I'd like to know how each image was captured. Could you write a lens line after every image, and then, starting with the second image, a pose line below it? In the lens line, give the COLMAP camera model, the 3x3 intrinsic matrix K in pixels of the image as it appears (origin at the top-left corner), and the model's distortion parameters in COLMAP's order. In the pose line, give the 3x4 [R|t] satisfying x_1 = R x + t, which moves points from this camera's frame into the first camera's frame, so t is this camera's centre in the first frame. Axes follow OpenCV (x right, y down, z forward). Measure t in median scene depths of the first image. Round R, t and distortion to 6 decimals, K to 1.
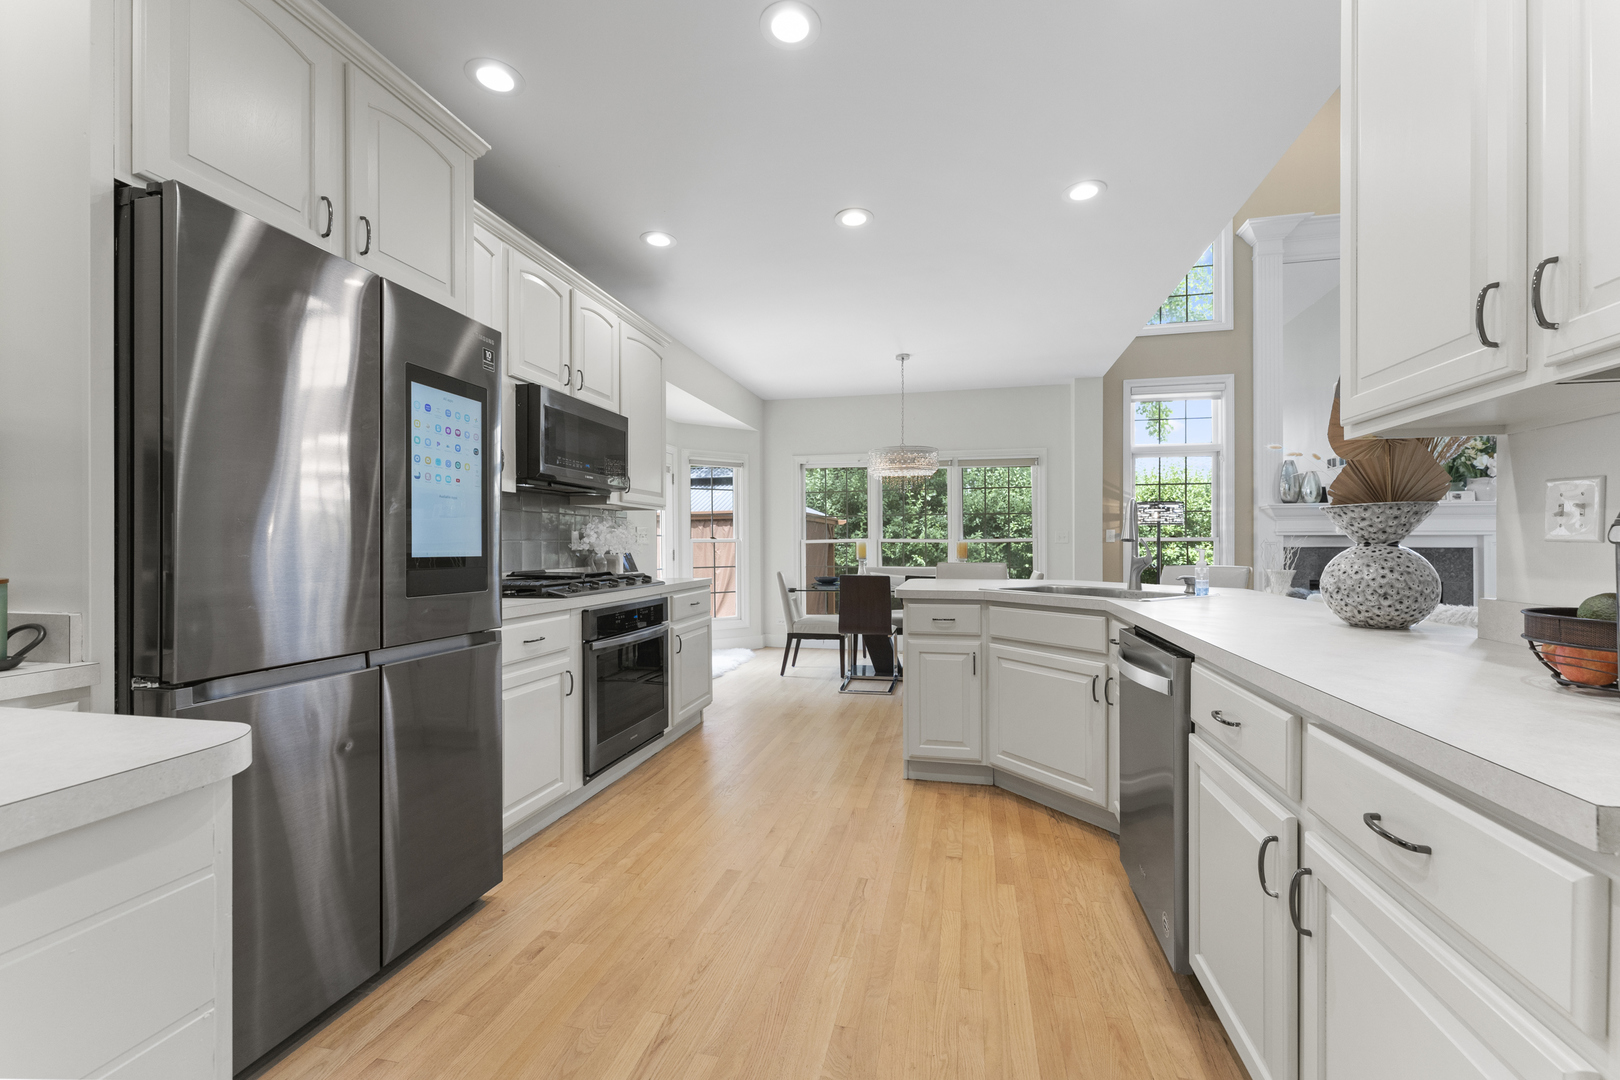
lens RADIAL K [[647.9, 0, 819.9], [0, 647.9, 545.1], [0, 0, 1]] dist [0.000634, 0.000084]
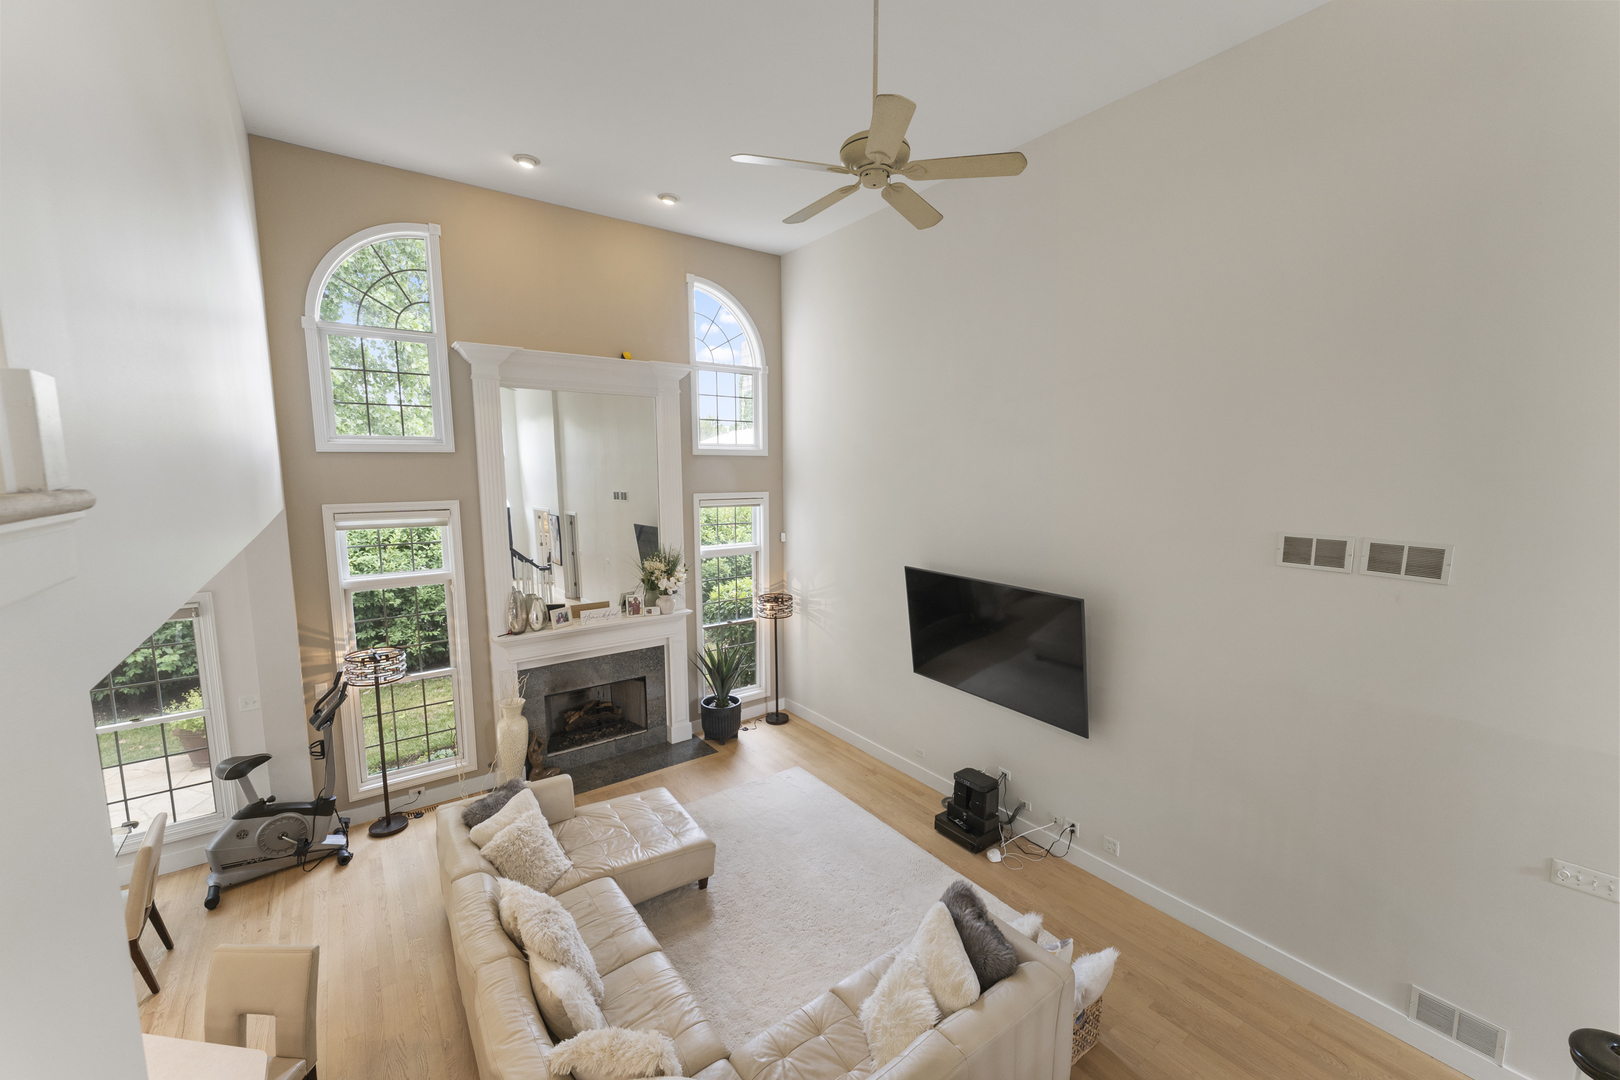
lens RADIAL K [[647.9, 0, 819.9], [0, 647.9, 545.1], [0, 0, 1]] dist [0.000634, 0.000084]
pose [[0.648686, -0.093855, 0.755247, 0.527468], [0.004524, 0.992825, 0.119493, -0.621639], [-0.761042, -0.074097, 0.644456, -0.020183]]
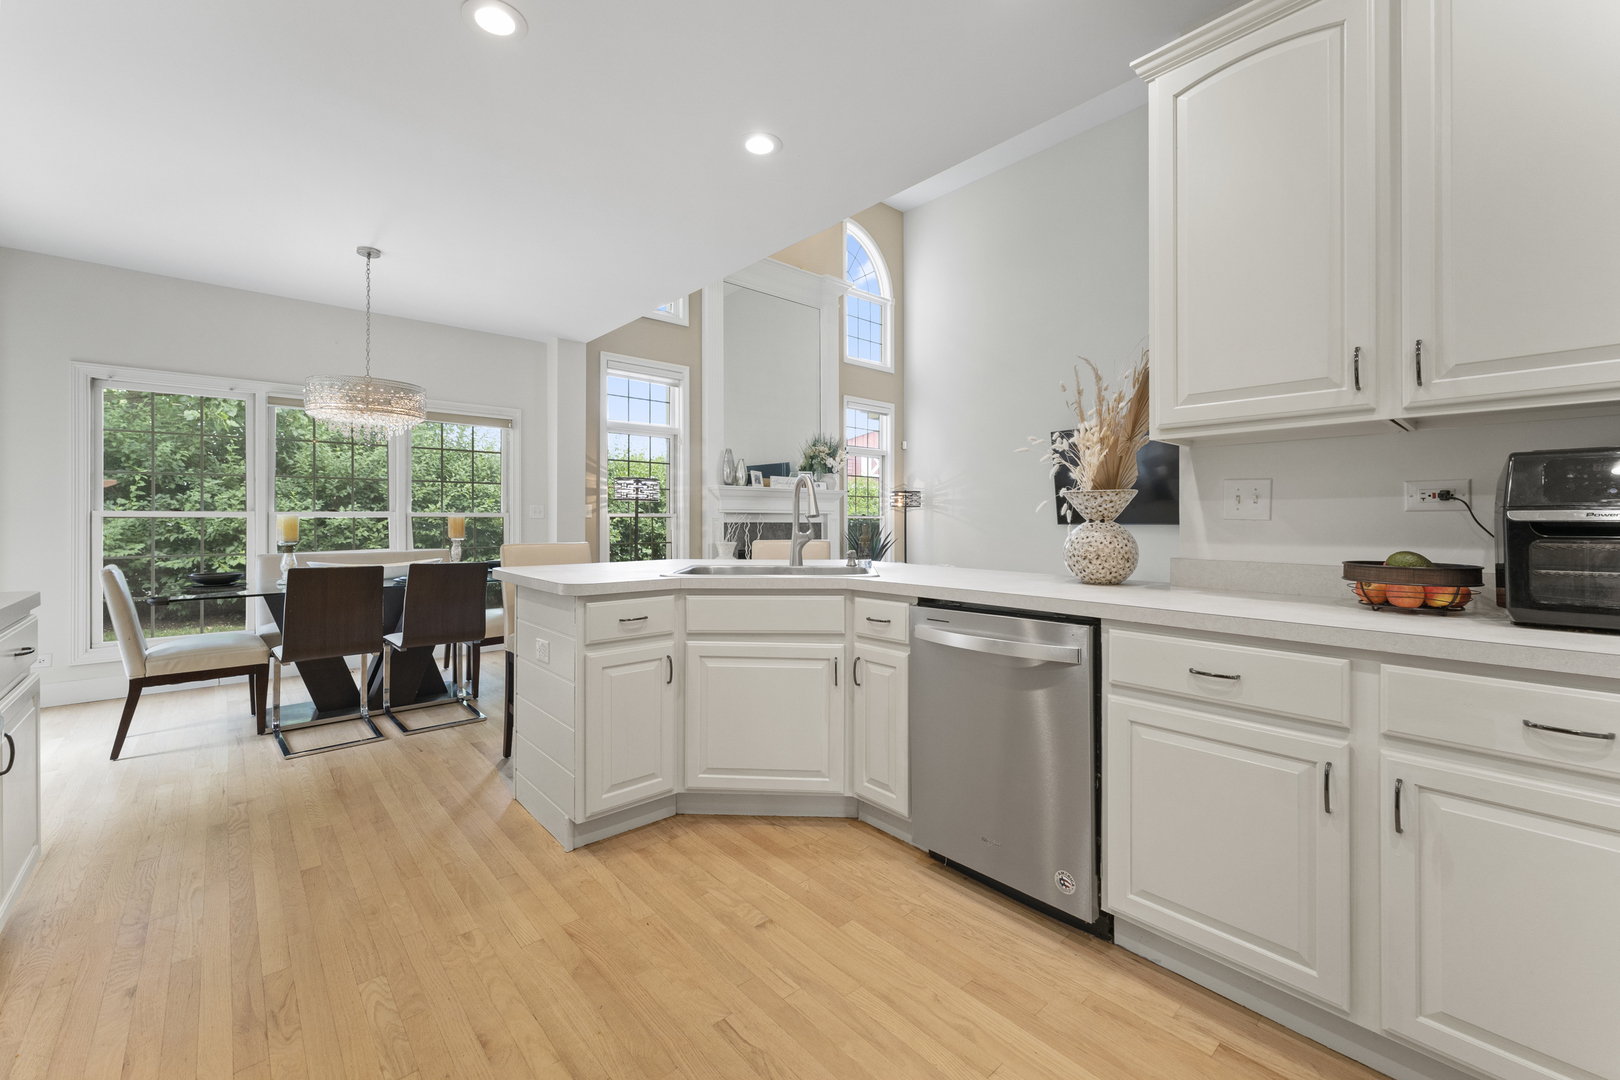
lens RADIAL K [[653.2, 0, 803.4], [0, 653.2, 516.0], [0, 0, 1]] dist [0.001244, 0.000230]
pose [[0.588195, 0.006273, 0.808695, -0.299327], [-0.000550, 0.999973, -0.007357, -0.000472], [-0.808719, 0.003883, 0.588182, 0.372030]]
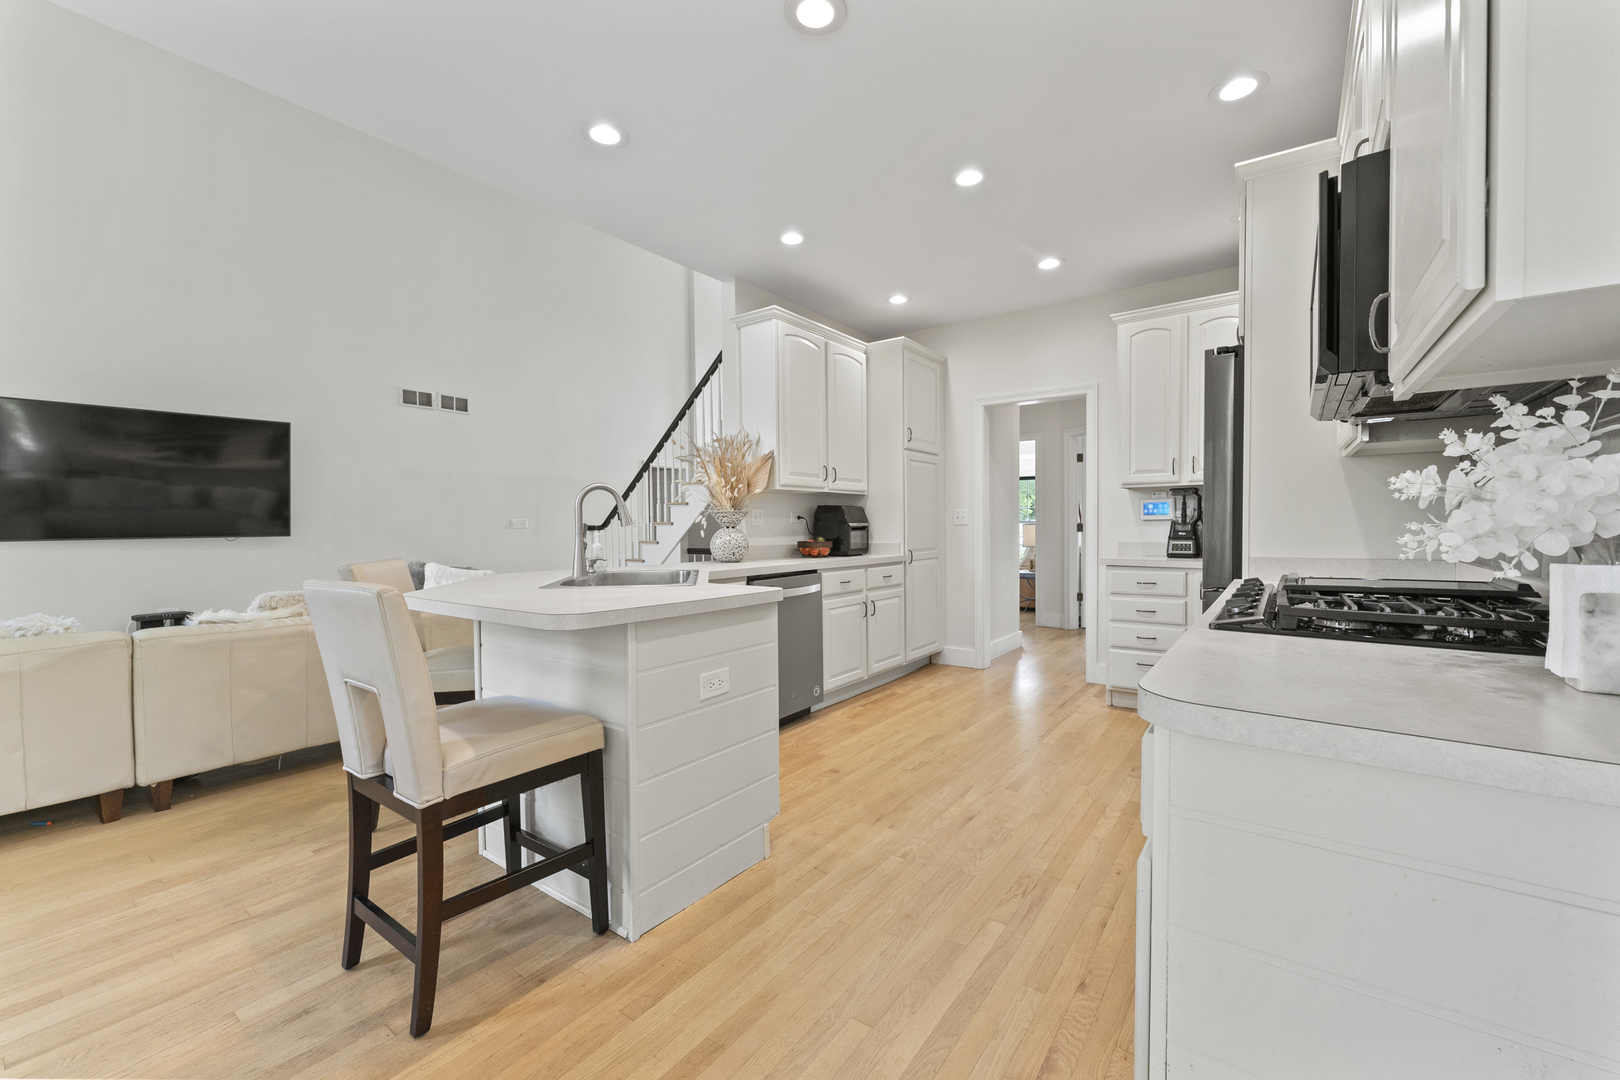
lens RADIAL K [[664.8, 0, 812.7], [0, 664.8, 534.3], [0, 0, 1]] dist [-0.000313, 0.000001]
pose [[-0.917277, 0.006803, 0.398192, -0.209692], [0.013038, 0.999831, 0.012953, -0.002324], [-0.398036, 0.017074, -0.917211, 1.647356]]
